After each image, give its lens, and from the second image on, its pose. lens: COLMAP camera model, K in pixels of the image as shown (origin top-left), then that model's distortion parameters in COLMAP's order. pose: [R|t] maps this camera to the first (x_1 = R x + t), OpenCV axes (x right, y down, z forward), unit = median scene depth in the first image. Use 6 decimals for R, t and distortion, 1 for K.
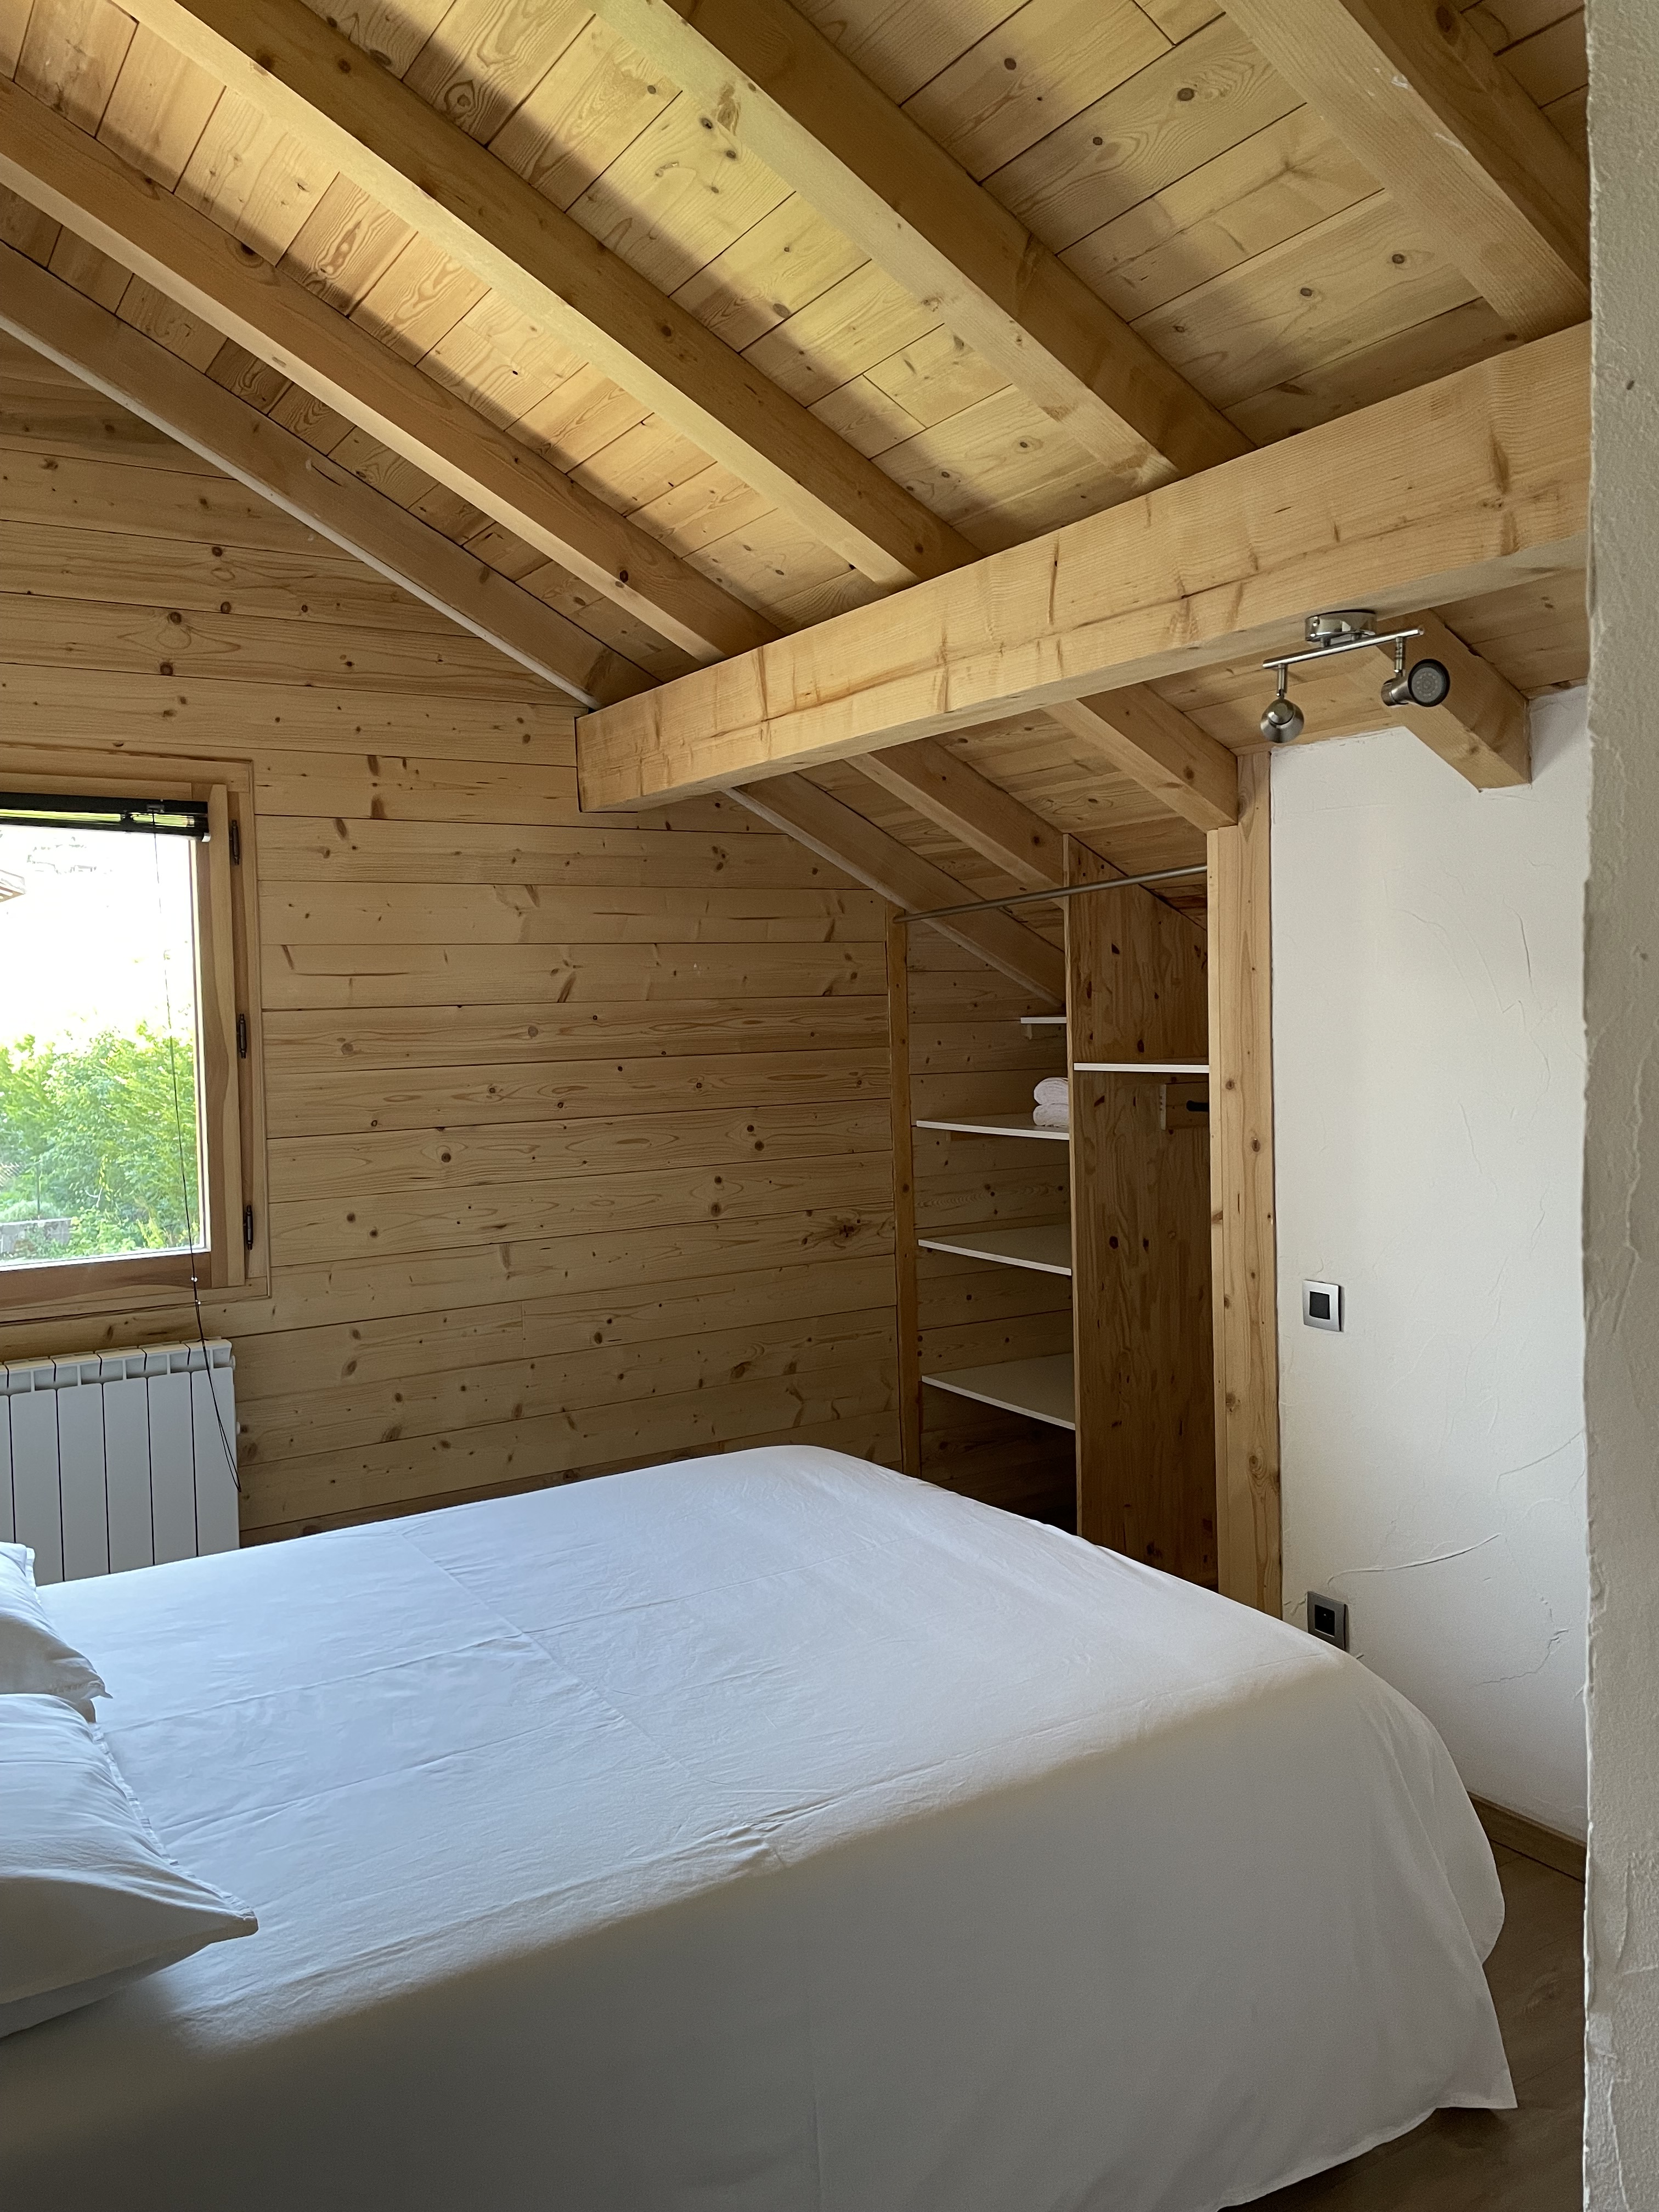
lens RADIAL K [[1674.1, 0, 880.1], [0, 1674.1, 1097.5], [0, 0, 1]] dist [0.091071, -0.106929]
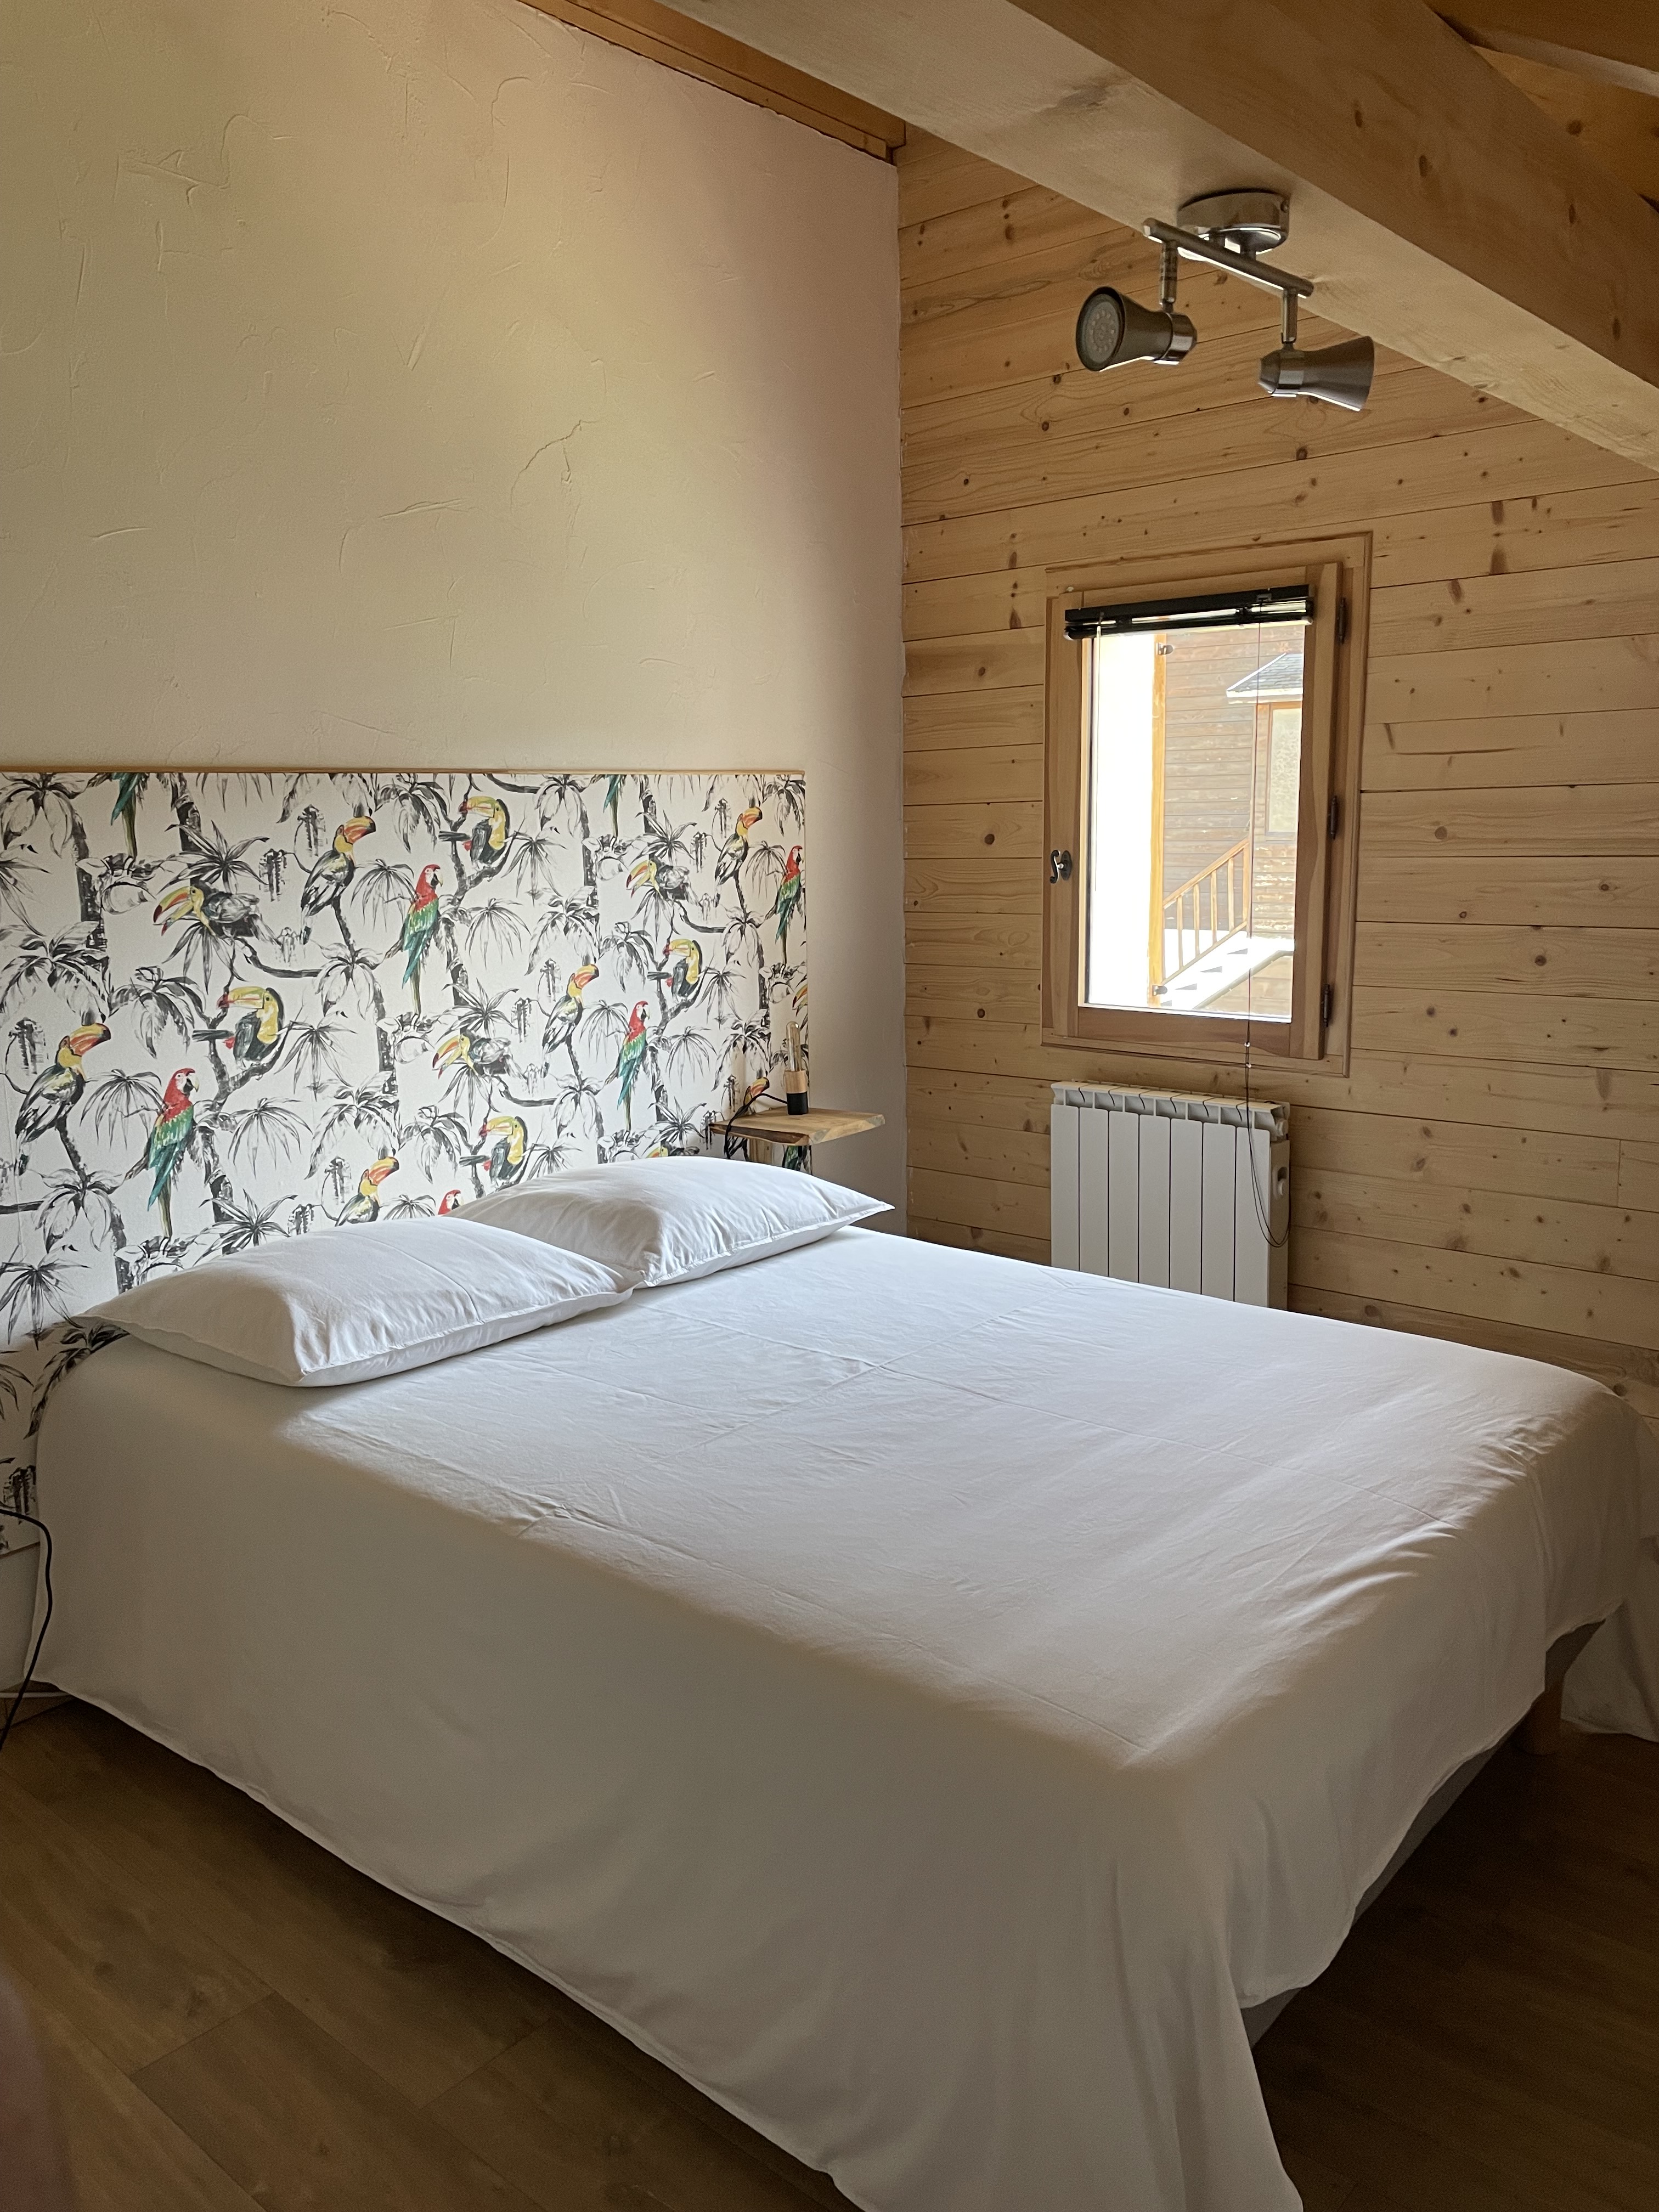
lens RADIAL K [[1674.1, 0, 833.1], [0, 1674.1, 1105.6], [0, 0, 1]] dist [0.091071, -0.106929]
pose [[0.296208, 0.189176, -0.936202, 0.530550], [-0.041462, 0.981812, 0.185274, -0.043233], [0.954223, -0.016063, 0.298664, 0.415144]]
